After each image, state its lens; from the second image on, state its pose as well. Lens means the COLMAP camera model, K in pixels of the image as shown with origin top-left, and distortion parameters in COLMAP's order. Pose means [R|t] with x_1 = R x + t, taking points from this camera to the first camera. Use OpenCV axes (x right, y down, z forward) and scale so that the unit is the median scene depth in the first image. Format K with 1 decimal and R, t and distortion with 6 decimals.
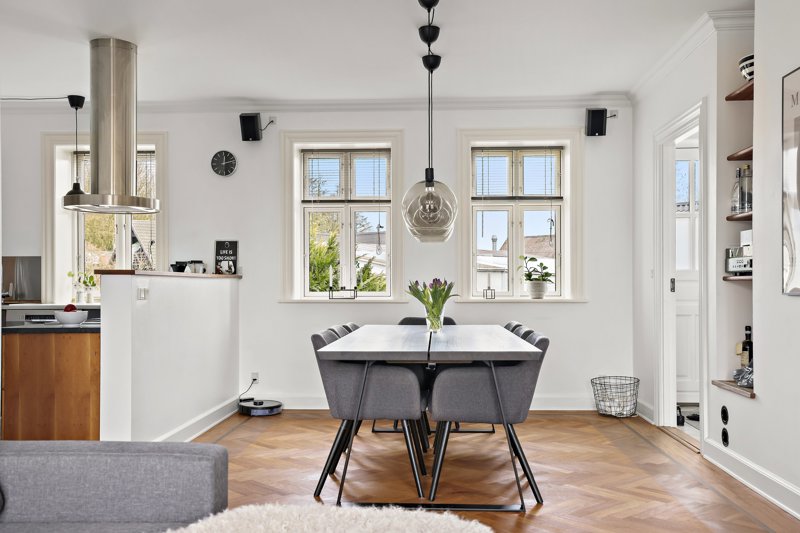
lens RADIAL K [[775.5, 0, 399.5], [0, 775.5, 281.8], [0, 0, 1]] dist [0.026017, 0.000000]
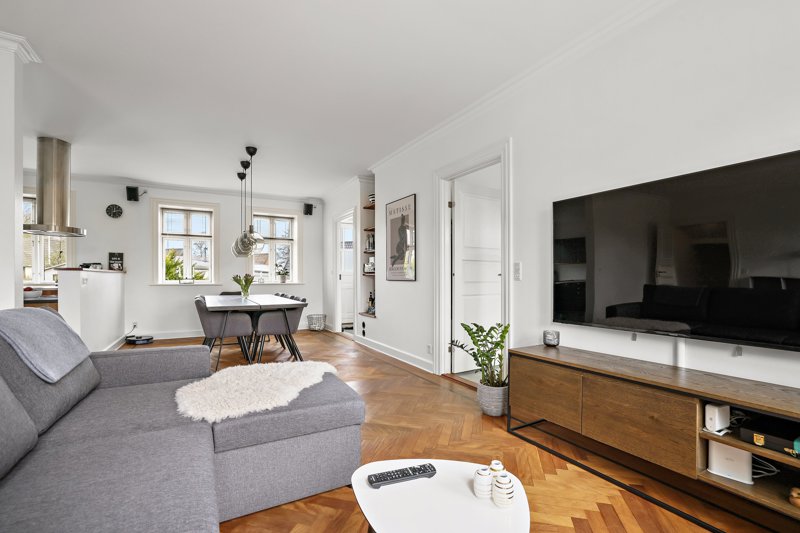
lens RADIAL K [[350.2, 0, 388.7], [0, 350.2, 277.5], [0, 0, 1]] dist [-0.012098, -0.000314]
pose [[0.857180, 0.002005, 0.515013, -0.098938], [-0.005015, 0.999978, 0.004453, 0.000112], [-0.514992, -0.006399, 0.857171, -0.063034]]
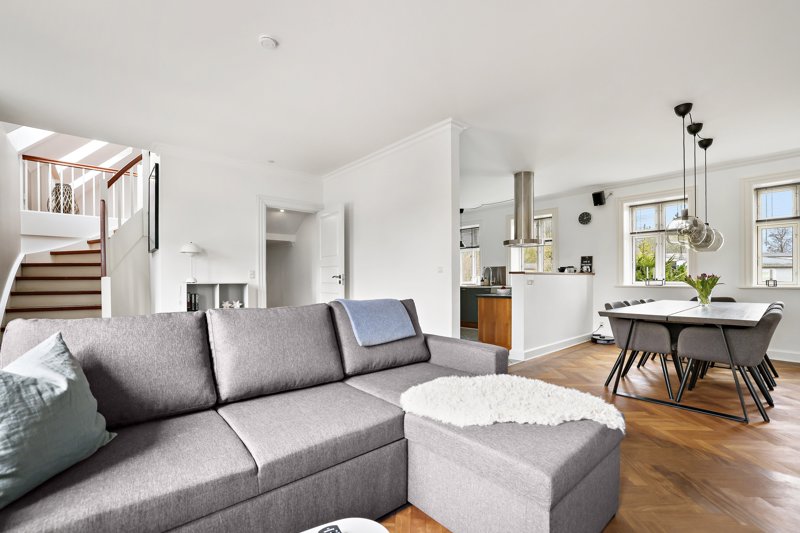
lens RADIAL K [[350.2, 0, 400.1], [0, 350.2, 278.8], [0, 0, 1]] dist [-0.012098, -0.000314]
pose [[0.697933, -0.002243, -0.716160, 0.100278], [0.007267, 0.999966, 0.003949, -0.000728], [0.716127, -0.007961, 0.697925, 0.010532]]
